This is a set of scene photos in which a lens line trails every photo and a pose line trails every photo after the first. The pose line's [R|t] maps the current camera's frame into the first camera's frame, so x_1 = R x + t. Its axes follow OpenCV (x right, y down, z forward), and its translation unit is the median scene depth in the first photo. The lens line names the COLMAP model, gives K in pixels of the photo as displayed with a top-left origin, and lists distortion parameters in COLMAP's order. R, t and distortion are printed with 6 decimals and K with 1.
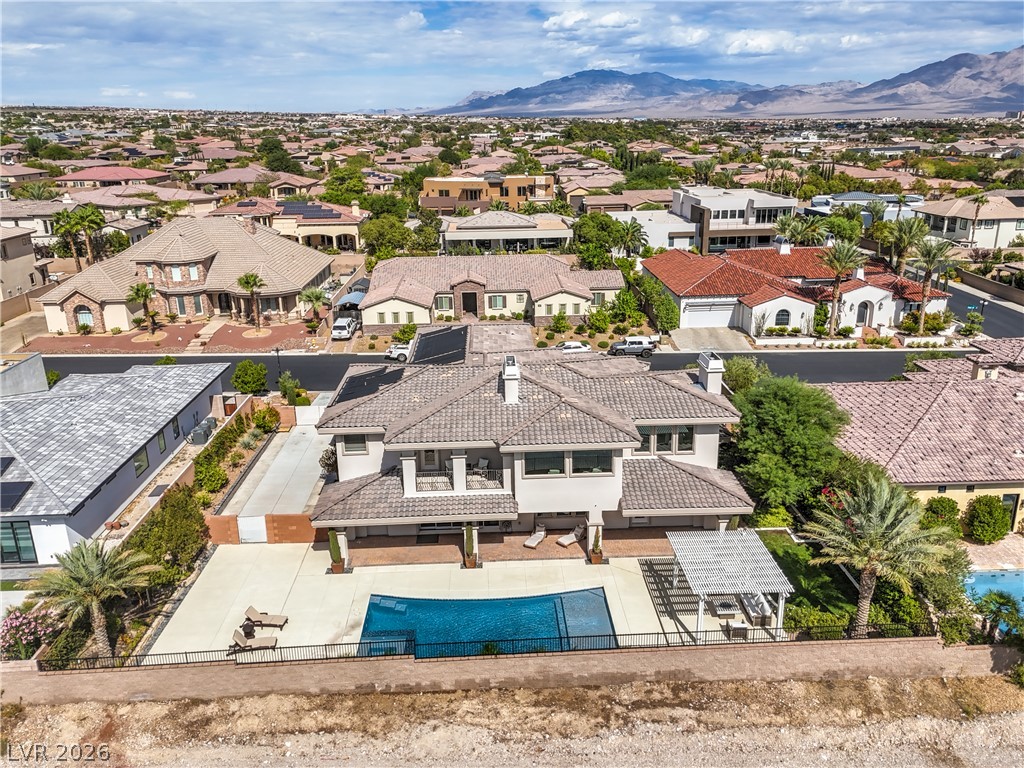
lens RADIAL K [[789.7, 0, 512.0], [0, 789.7, 384.0], [0, 0, 1]] dist [0.085275, -0.083223]
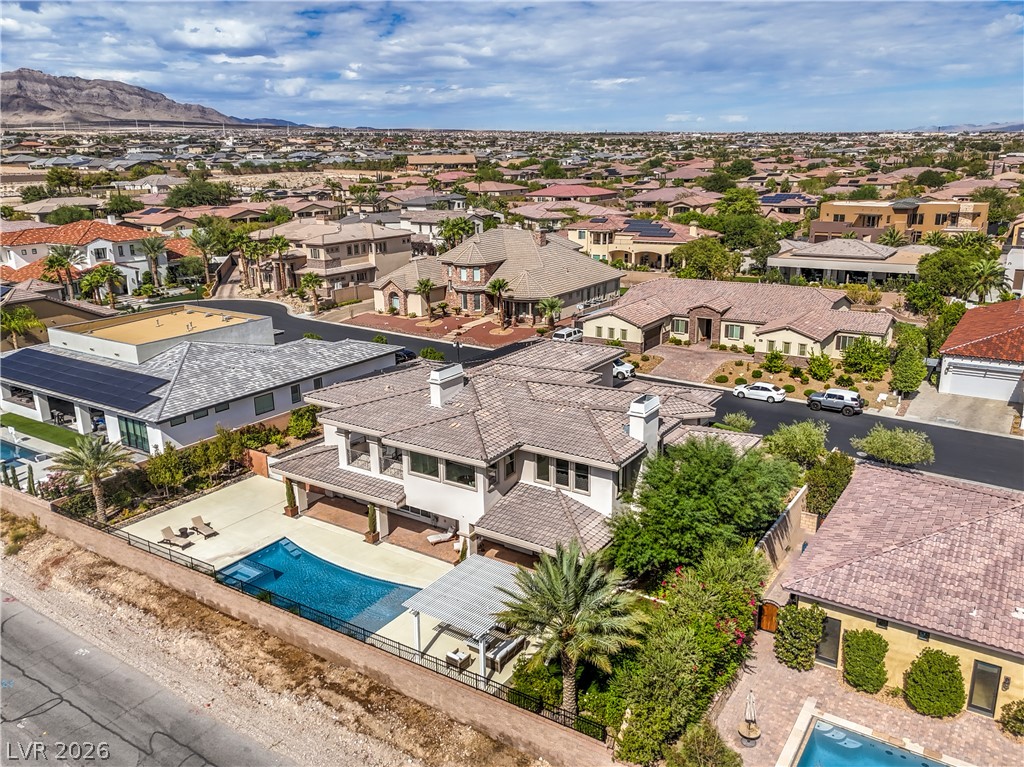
lens RADIAL K [[789.7, 0, 512.0], [0, 789.7, 383.5], [0, 0, 1]] dist [0.085275, -0.083223]
pose [[0.810908, 0.165523, -0.561276, 0.333666], [-0.179040, 0.983343, 0.031324, -0.028318], [0.557112, 0.075090, 0.827036, 0.080904]]
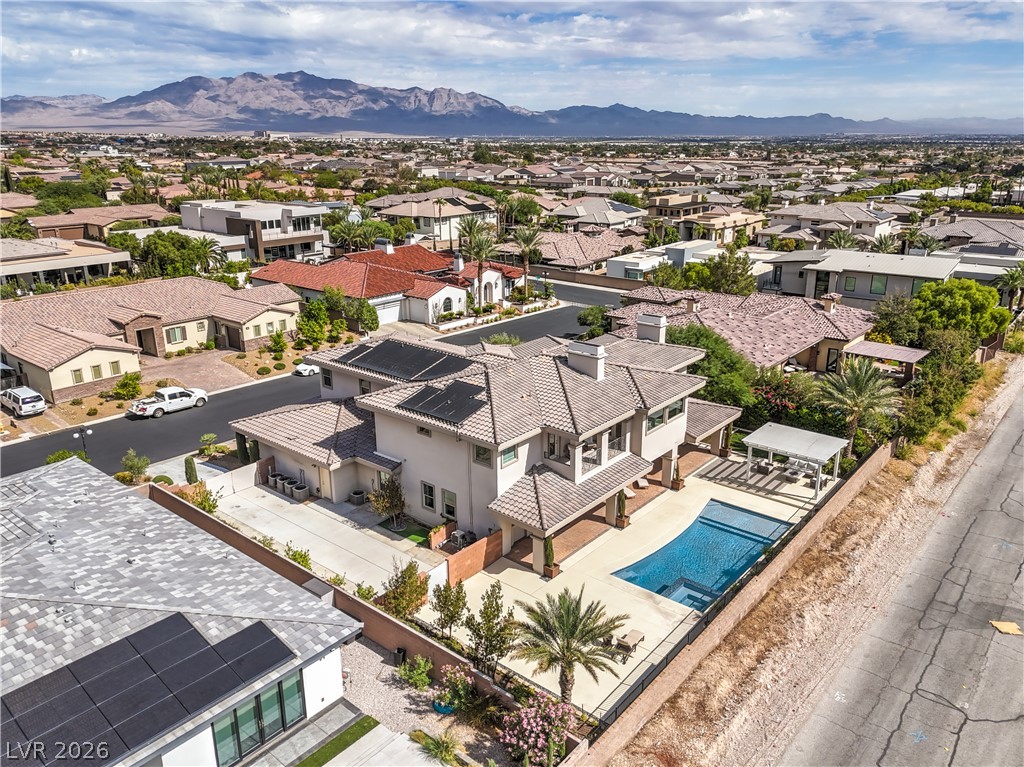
lens RADIAL K [[772.1, 0, 512.0], [0, 772.1, 383.5], [0, 0, 1]] dist [0.071511, -0.072122]
pose [[0.670269, -0.215769, 0.710059, -0.424302], [0.223721, 0.971036, 0.083889, -0.044730], [-0.707594, 0.102627, 0.699127, 0.155227]]
